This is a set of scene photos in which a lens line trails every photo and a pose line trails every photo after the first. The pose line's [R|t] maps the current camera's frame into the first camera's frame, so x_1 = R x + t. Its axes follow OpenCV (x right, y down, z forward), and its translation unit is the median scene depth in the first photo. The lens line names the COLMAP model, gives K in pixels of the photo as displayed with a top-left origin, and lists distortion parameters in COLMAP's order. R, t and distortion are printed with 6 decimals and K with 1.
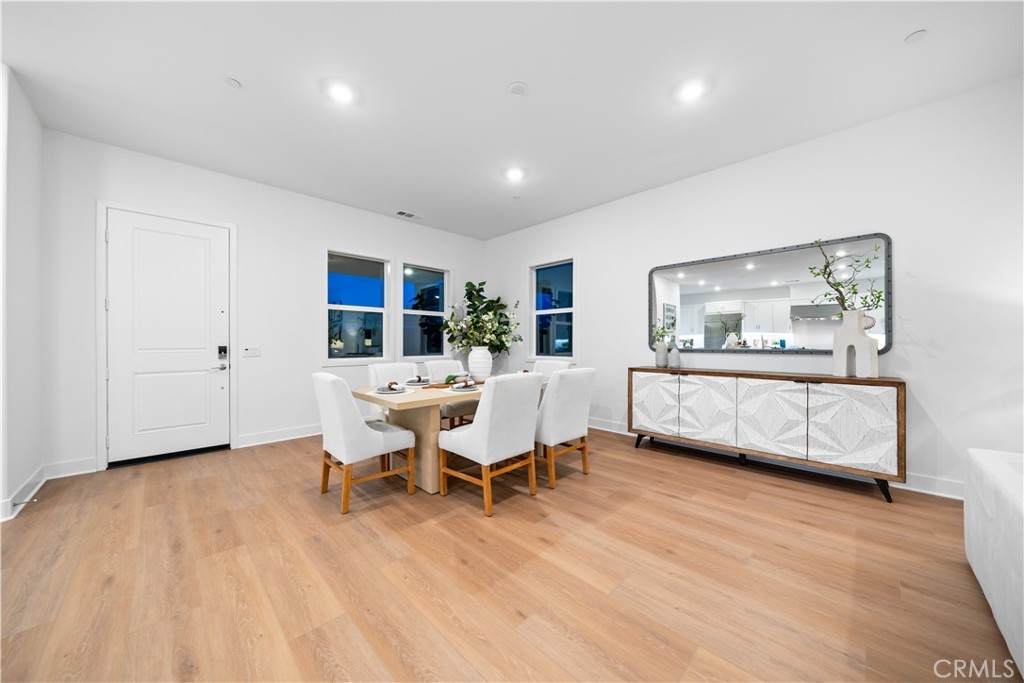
lens RADIAL K [[350.8, 0, 520.2], [0, 350.8, 343.0], [0, 0, 1]] dist [-0.008387, 0.000315]
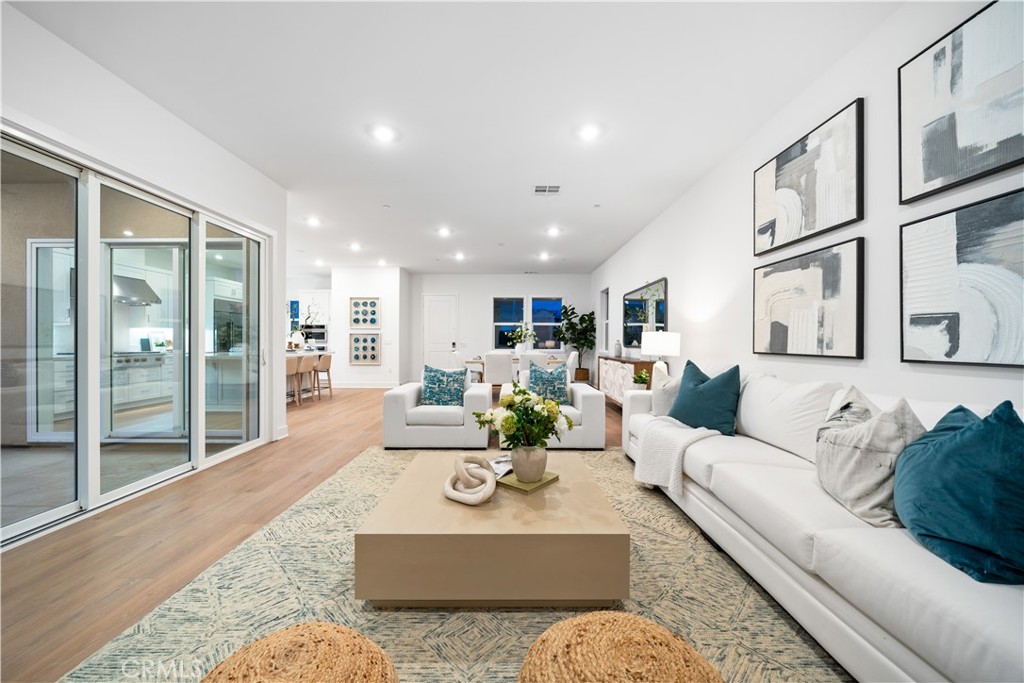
lens RADIAL K [[376.7, 0, 508.0], [0, 376.7, 342.6], [0, 0, 1]] dist [-0.001704, -0.000980]
pose [[0.714066, 0.003432, -0.700070, 1.415492], [-0.002105, 0.999994, 0.002756, 0.002599], [0.700075, -0.000495, 0.714069, -0.714070]]
